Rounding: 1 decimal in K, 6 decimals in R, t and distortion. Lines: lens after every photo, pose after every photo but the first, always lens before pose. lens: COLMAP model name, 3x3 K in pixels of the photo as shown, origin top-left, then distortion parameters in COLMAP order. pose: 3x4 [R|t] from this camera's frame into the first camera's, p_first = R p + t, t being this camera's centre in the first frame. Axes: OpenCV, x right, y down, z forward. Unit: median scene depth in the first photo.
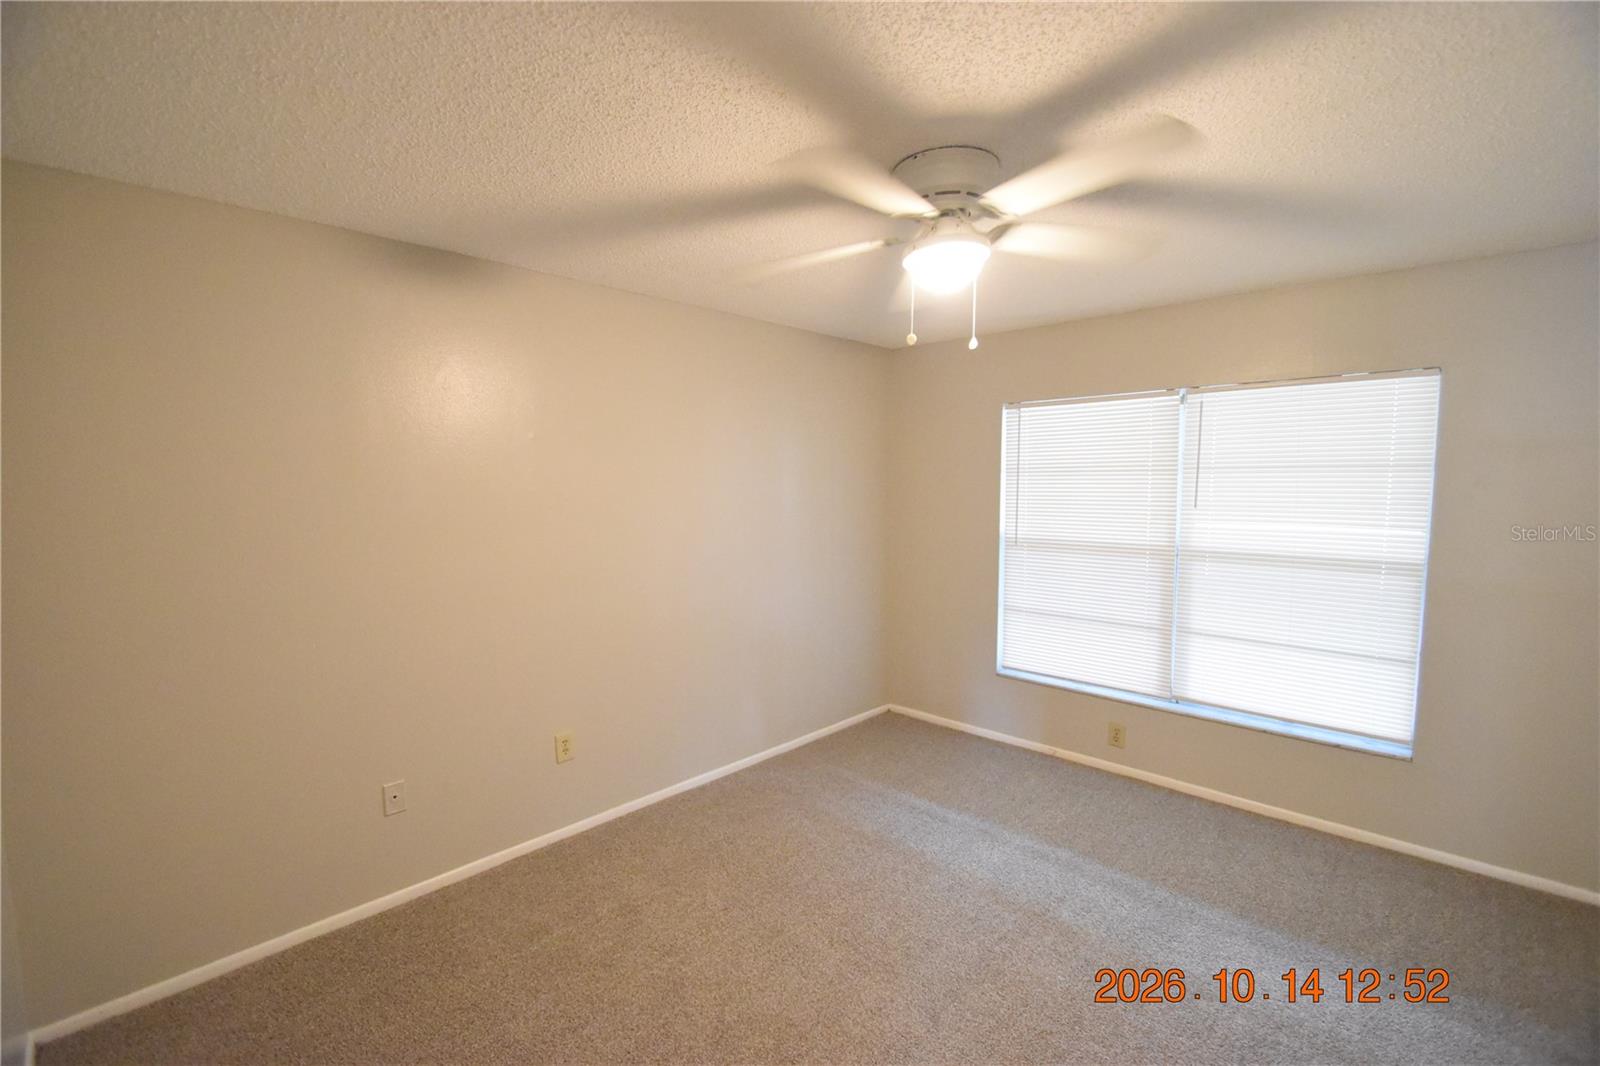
lens RADIAL K [[701.3, 0, 791.3], [0, 701.3, 541.8], [0, 0, 1]] dist [0.014197, -0.016208]
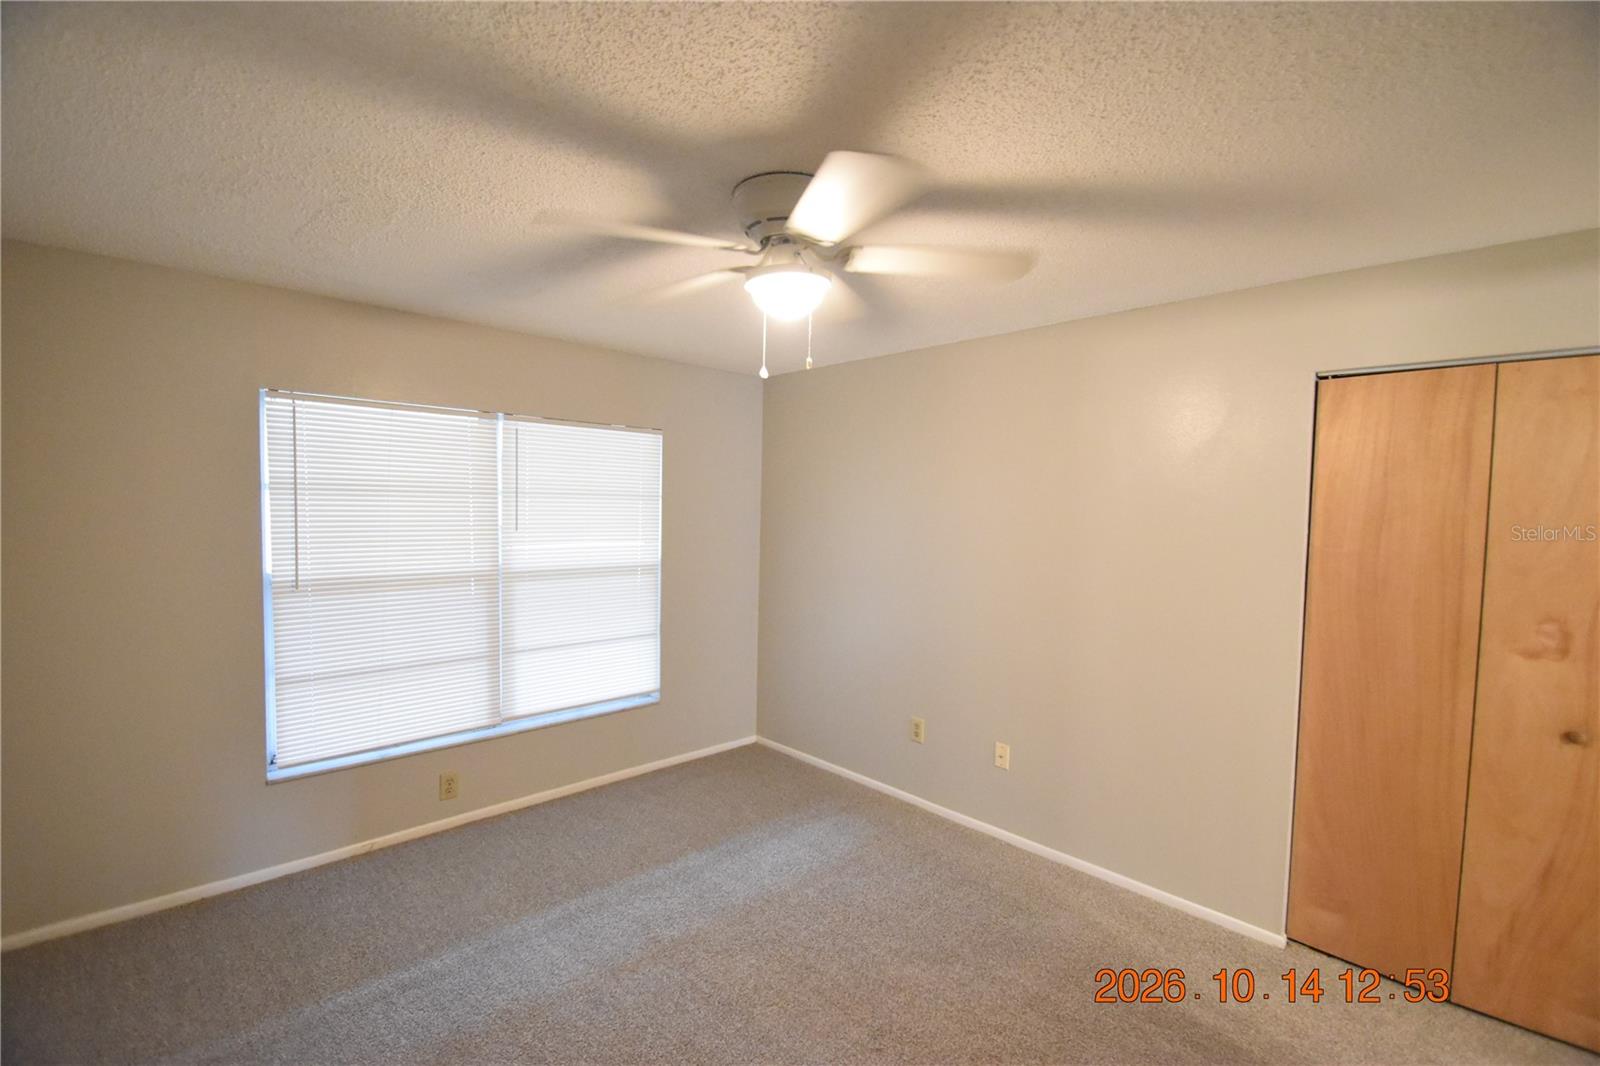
lens RADIAL K [[701.3, 0, 791.3], [0, 701.3, 541.8], [0, 0, 1]] dist [0.014197, -0.016208]
pose [[0.034883, -0.043640, 0.998438, -0.433162], [0.071398, 0.996602, 0.041065, -0.044182], [-0.996838, 0.069854, 0.037880, 0.543564]]
